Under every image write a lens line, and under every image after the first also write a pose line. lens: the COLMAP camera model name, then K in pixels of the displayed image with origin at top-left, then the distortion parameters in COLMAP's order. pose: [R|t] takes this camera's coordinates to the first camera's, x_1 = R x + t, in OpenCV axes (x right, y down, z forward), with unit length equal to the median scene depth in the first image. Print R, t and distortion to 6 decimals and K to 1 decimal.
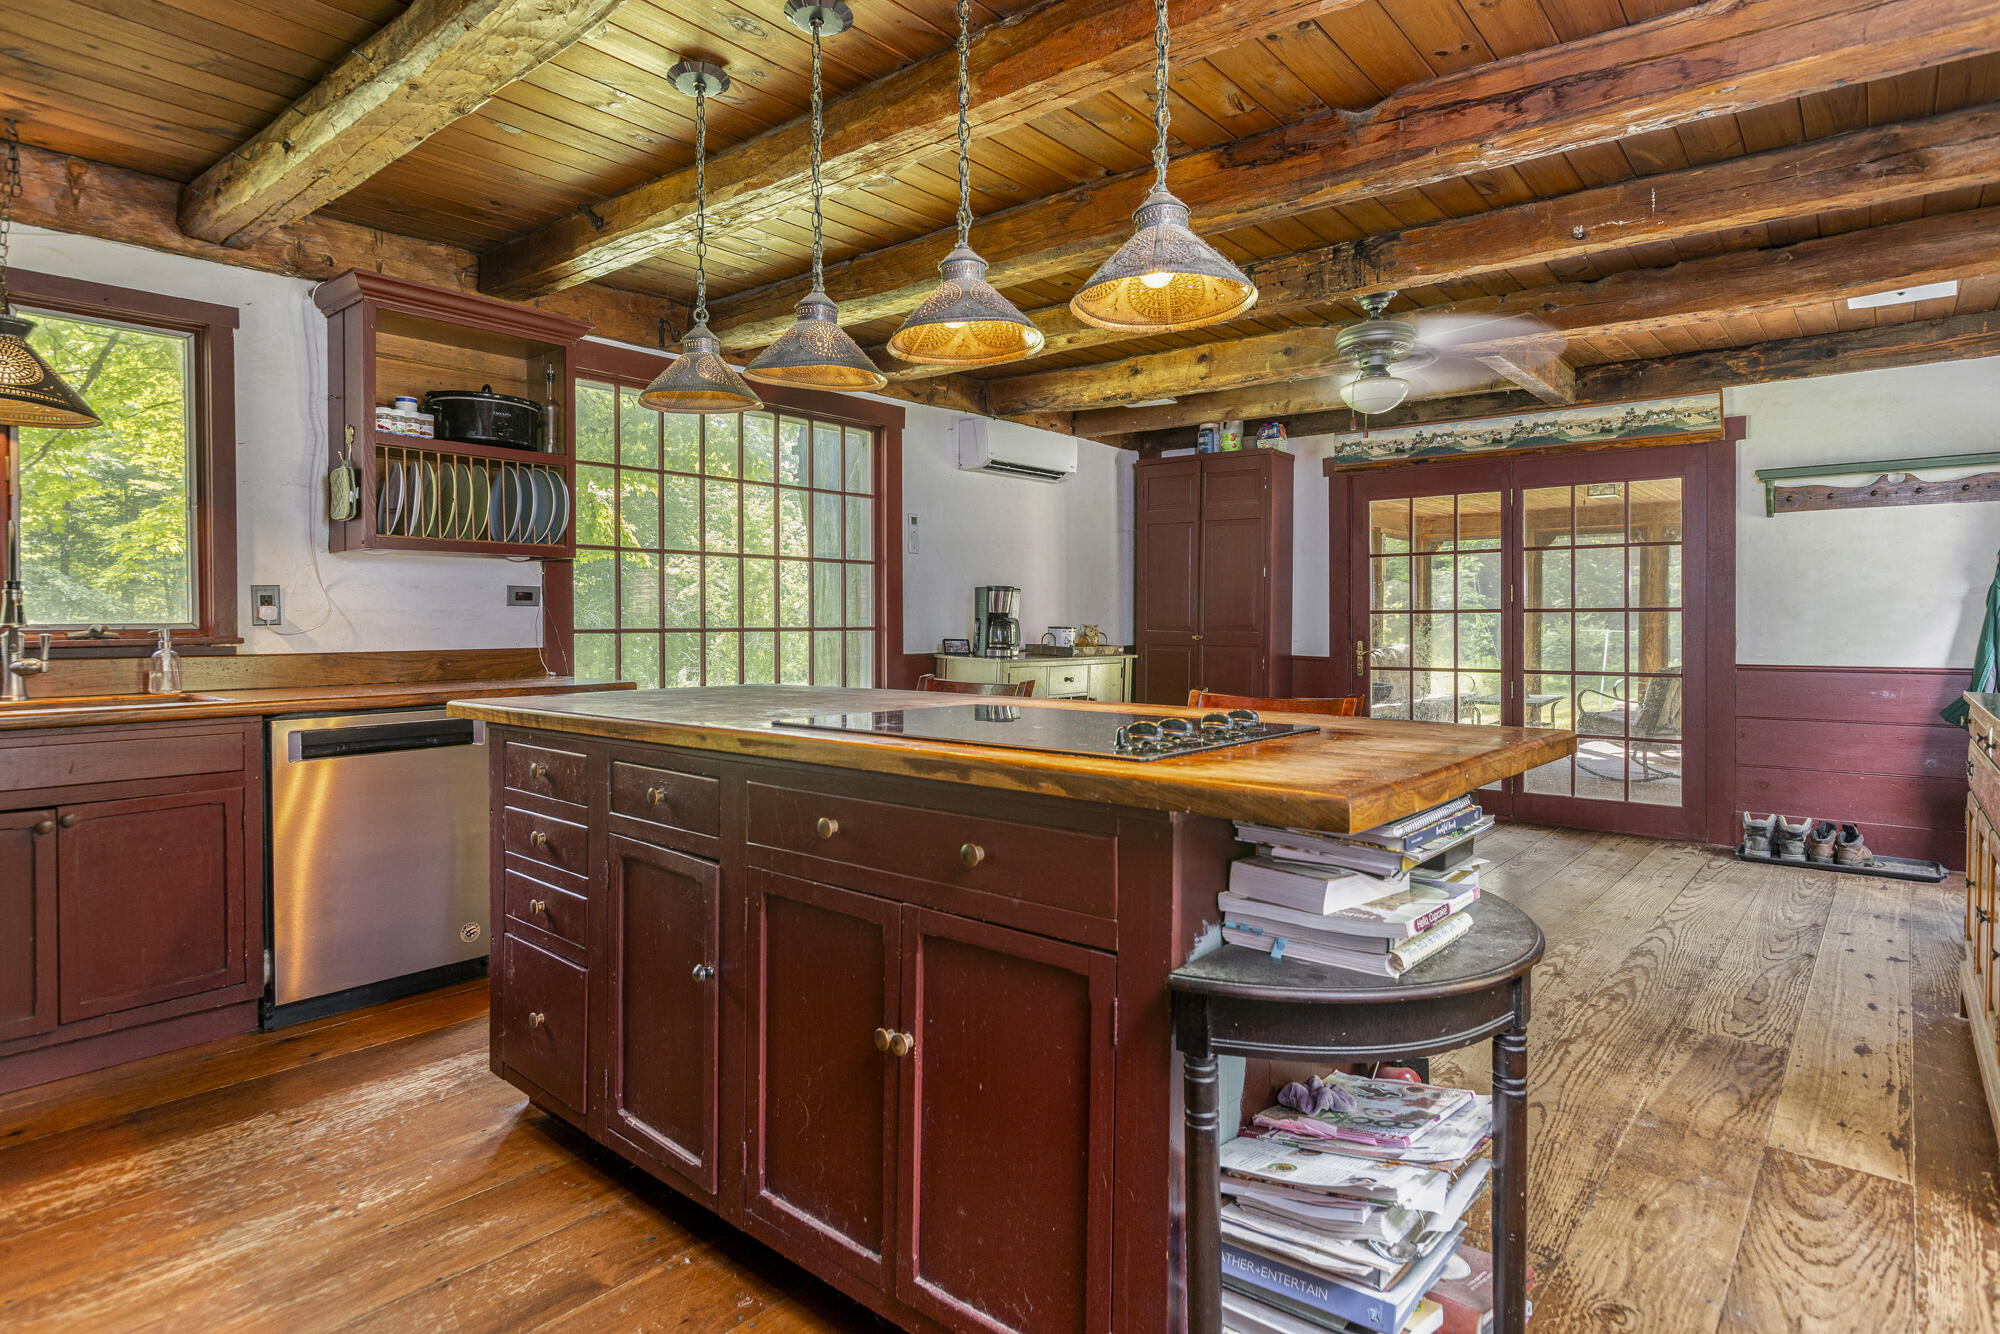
lens RADIAL K [[1061.4, 0, 987.1], [0, 1061.4, 629.4], [0, 0, 1]] dist [0.000562, 0.000219]
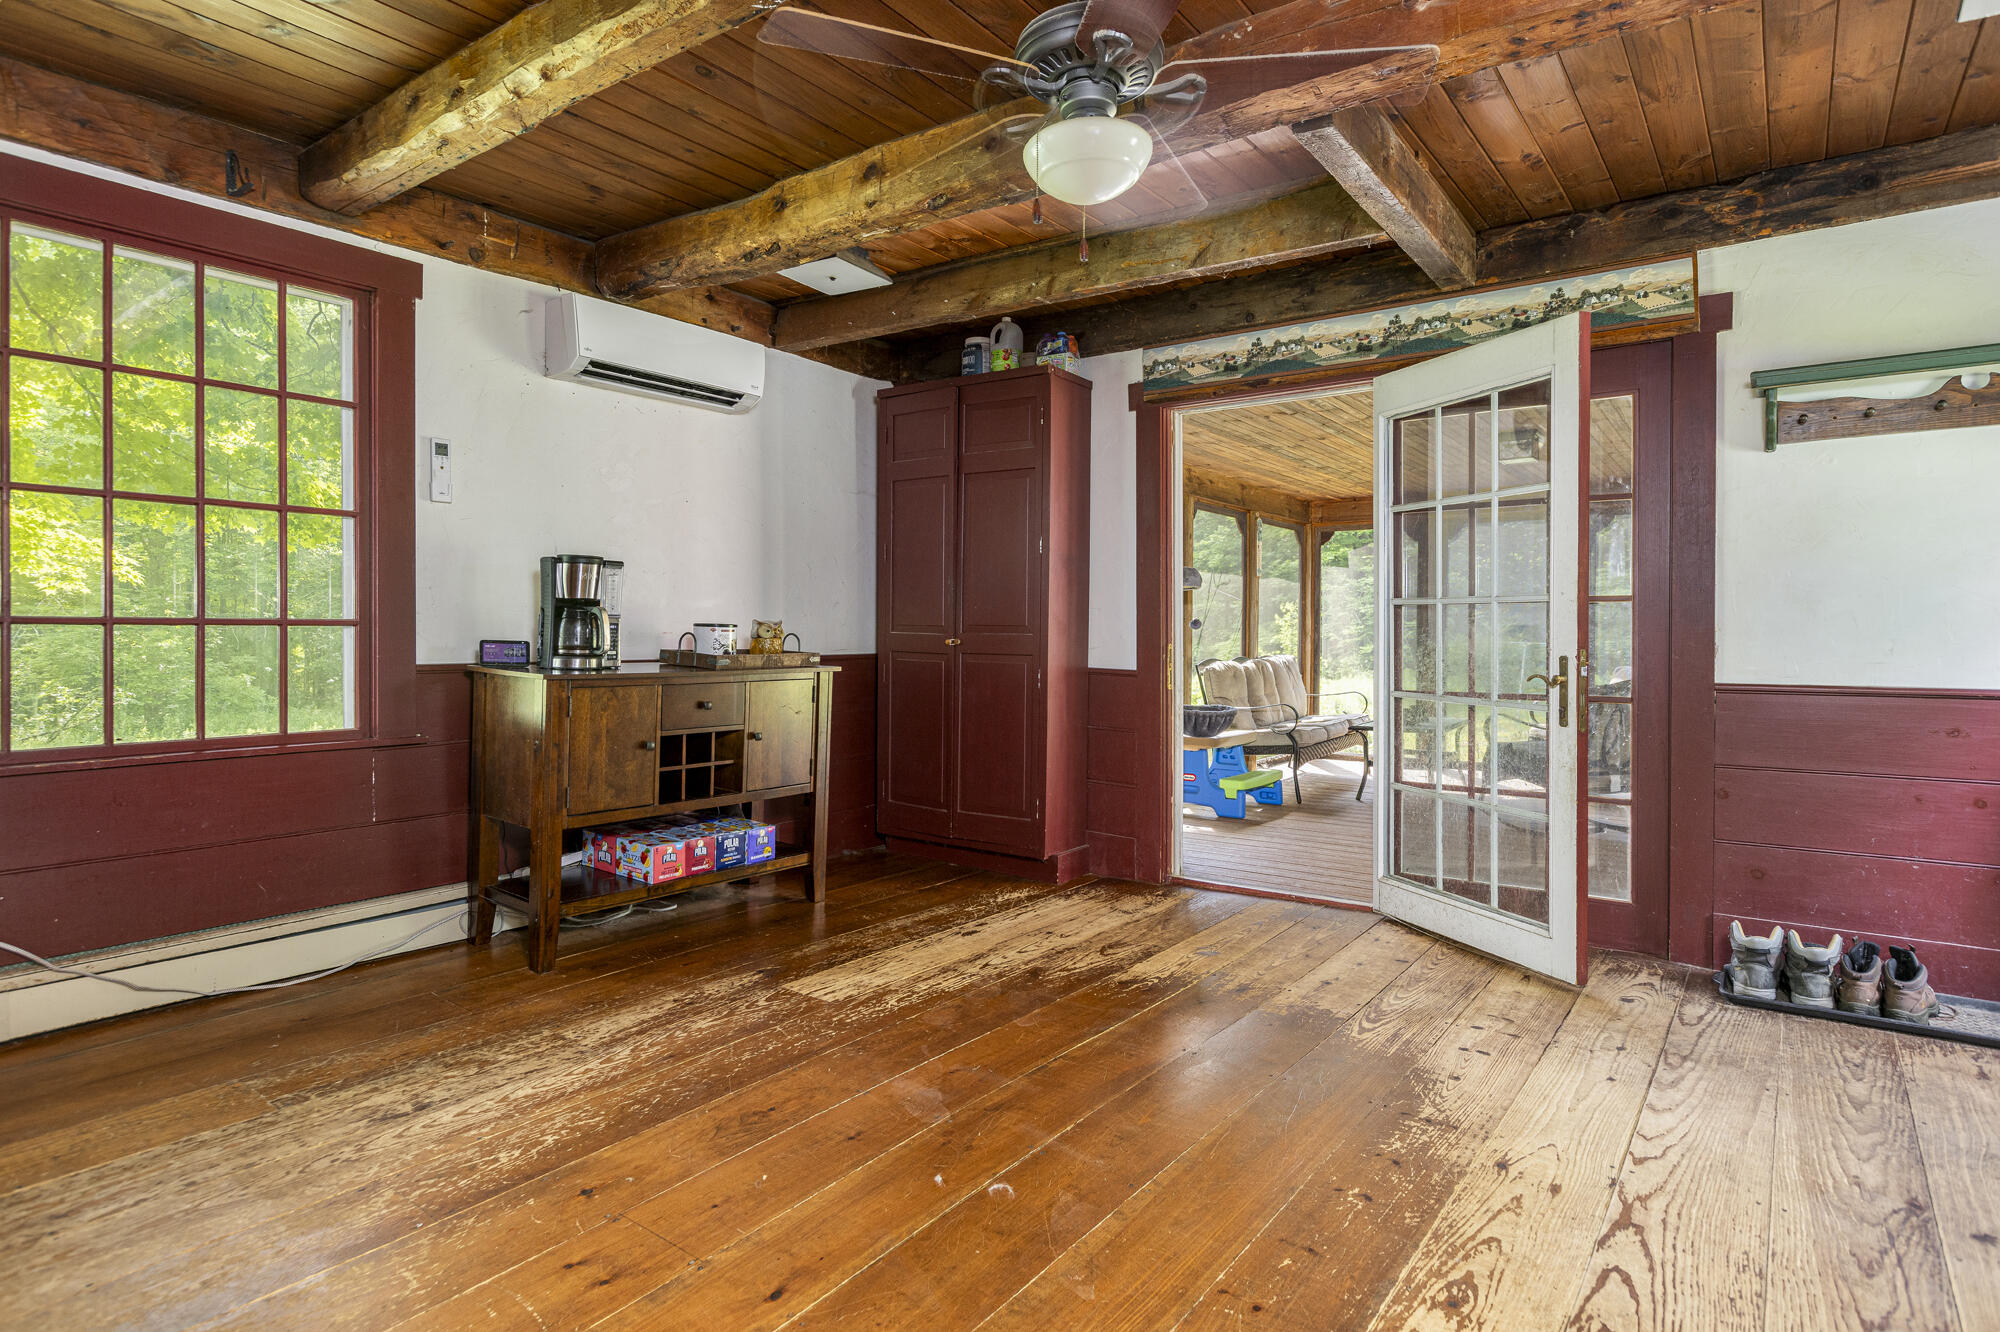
lens RADIAL K [[1061.4, 0, 999.4], [0, 1061.4, 641.1], [0, 0, 1]] dist [0.000562, 0.000219]
pose [[0.997694, 0.003279, 0.067793, 0.247564], [-0.003300, 0.999995, 0.000209, 0.009167], [-0.067792, -0.000433, 0.997699, 0.417758]]
